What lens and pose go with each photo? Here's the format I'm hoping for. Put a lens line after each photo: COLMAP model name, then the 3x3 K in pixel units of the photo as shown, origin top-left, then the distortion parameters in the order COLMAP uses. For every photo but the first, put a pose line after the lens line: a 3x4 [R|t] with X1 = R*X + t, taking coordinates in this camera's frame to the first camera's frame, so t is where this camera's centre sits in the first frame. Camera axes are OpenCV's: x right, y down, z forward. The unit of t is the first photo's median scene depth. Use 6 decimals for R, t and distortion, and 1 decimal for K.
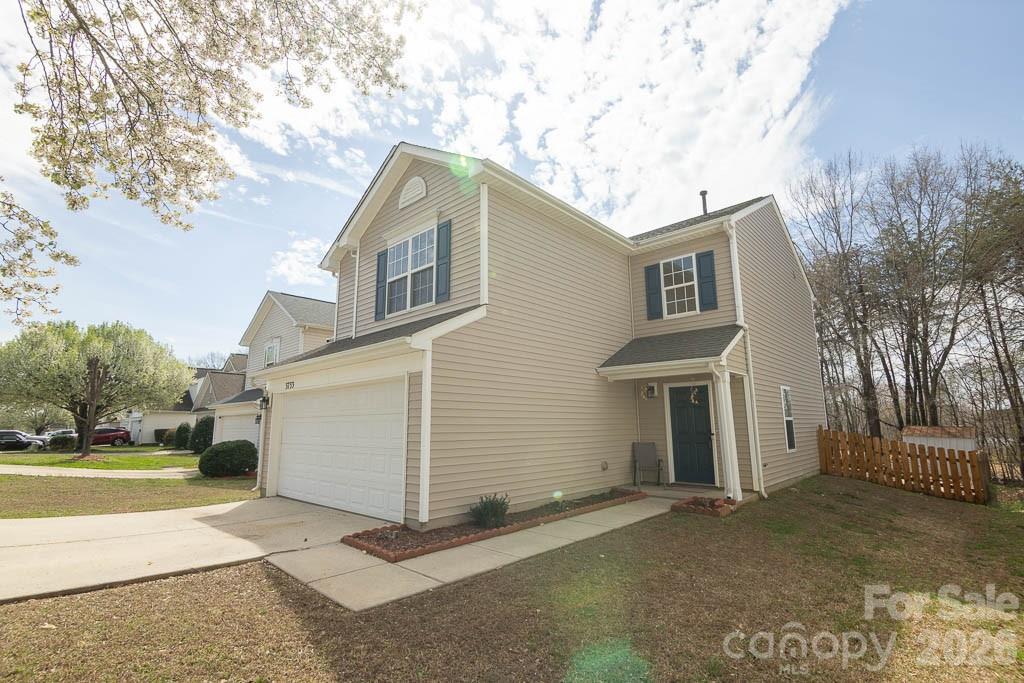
lens RADIAL K [[455.3, 0, 512.8], [0, 455.3, 338.8], [0, 0, 1]] dist [-0.014969, -0.000610]
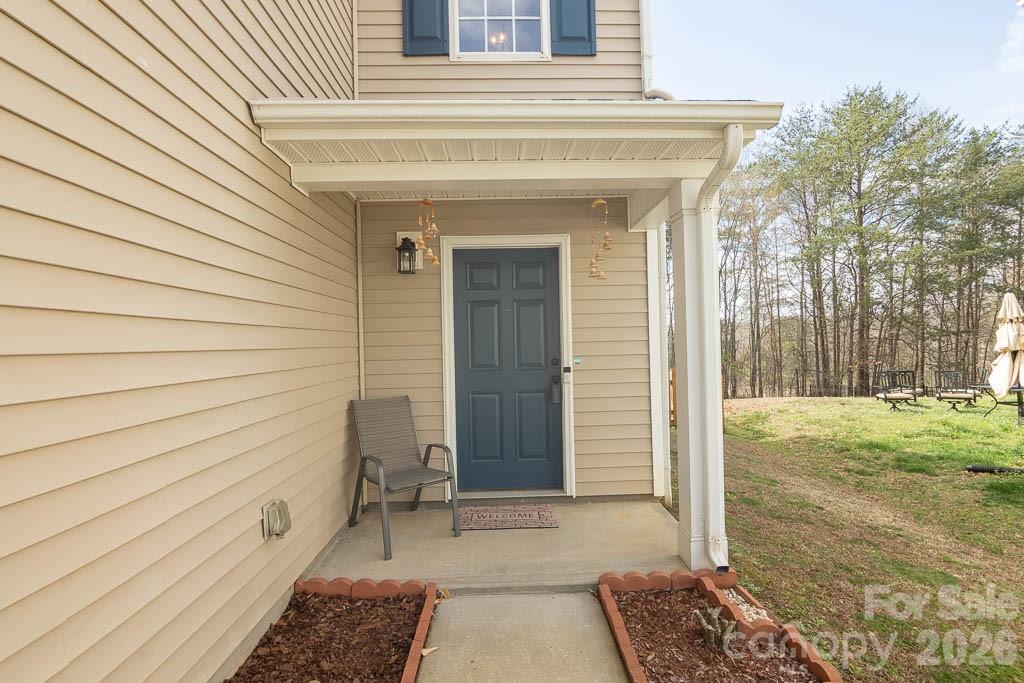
lens RADIAL K [[455.3, 0, 512.8], [0, 455.3, 338.8], [0, 0, 1]] dist [-0.014969, -0.000610]
pose [[0.702118, -0.004577, 0.712046, 0.113428], [-0.113433, 0.986490, 0.118193, 0.131056], [-0.702967, -0.163755, 0.692114, 0.701271]]
